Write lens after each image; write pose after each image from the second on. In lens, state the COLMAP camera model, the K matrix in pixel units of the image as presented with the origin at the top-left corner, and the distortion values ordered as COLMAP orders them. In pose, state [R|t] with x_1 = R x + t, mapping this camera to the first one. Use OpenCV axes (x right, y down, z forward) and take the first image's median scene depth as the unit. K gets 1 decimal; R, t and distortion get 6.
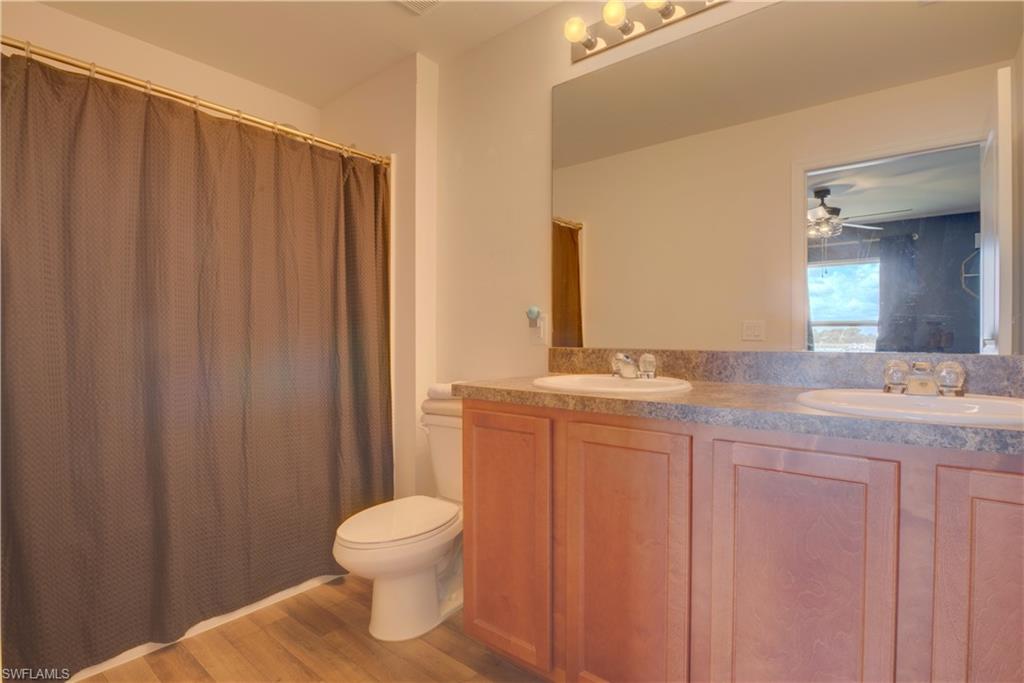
lens RADIAL K [[499.2, 0, 511.7], [0, 499.2, 341.4], [0, 0, 1]] dist [-0.024169, -0.000044]
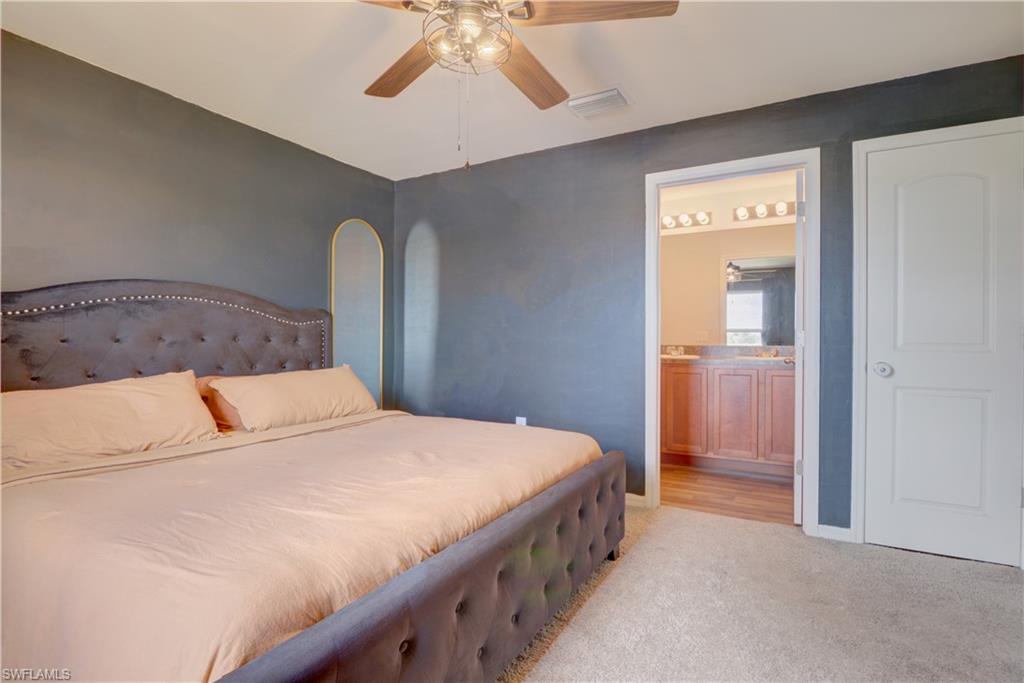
lens RADIAL K [[499.2, 0, 512.4], [0, 499.2, 344.2], [0, 0, 1]] dist [-0.024169, -0.000044]
pose [[0.985948, -0.004584, 0.166992, -1.341813], [0.004040, 0.999985, 0.003598, -0.002926], [-0.167006, -0.002872, 0.985952, -1.907662]]
